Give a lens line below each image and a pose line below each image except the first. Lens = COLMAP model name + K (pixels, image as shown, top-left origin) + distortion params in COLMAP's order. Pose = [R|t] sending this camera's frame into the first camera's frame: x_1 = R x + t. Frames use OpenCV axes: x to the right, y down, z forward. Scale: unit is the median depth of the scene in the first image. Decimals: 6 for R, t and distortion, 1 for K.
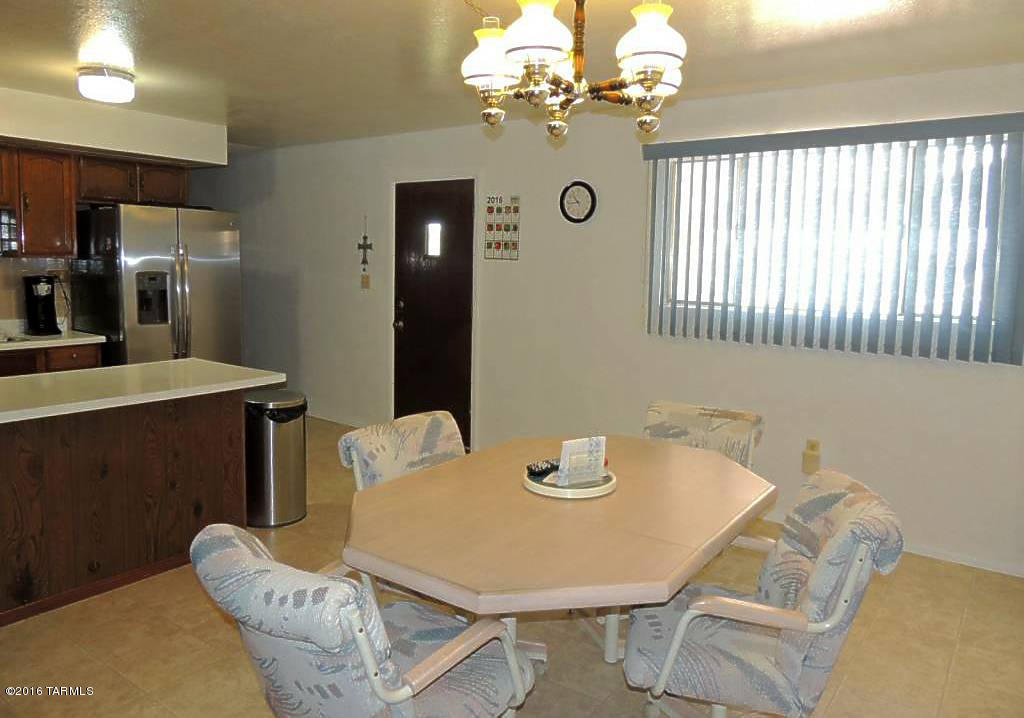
lens RADIAL K [[729.9, 0, 512.0], [0, 729.9, 359.0], [0, 0, 1]] dist [0.000689, 0.003329]
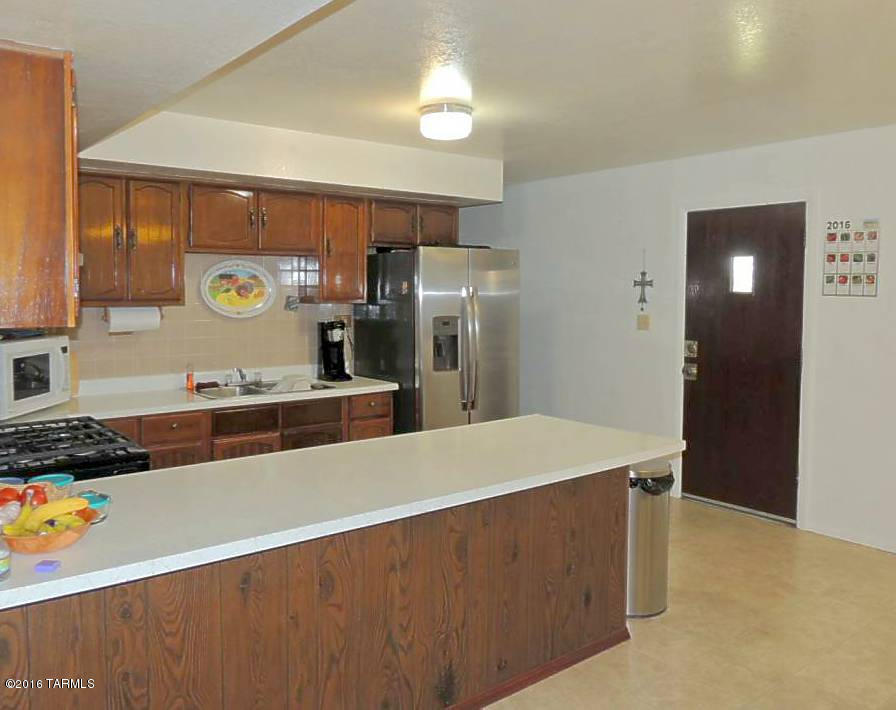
lens RADIAL K [[751.2, 0, 448.0], [0, 751.2, 355.0], [0, 0, 1]] dist [-0.013015, -0.002033]
pose [[0.964119, 0.001731, -0.265464, -0.227990], [-0.015569, 0.998626, -0.050035, -0.019909], [0.265012, 0.052373, 0.962822, 0.065514]]
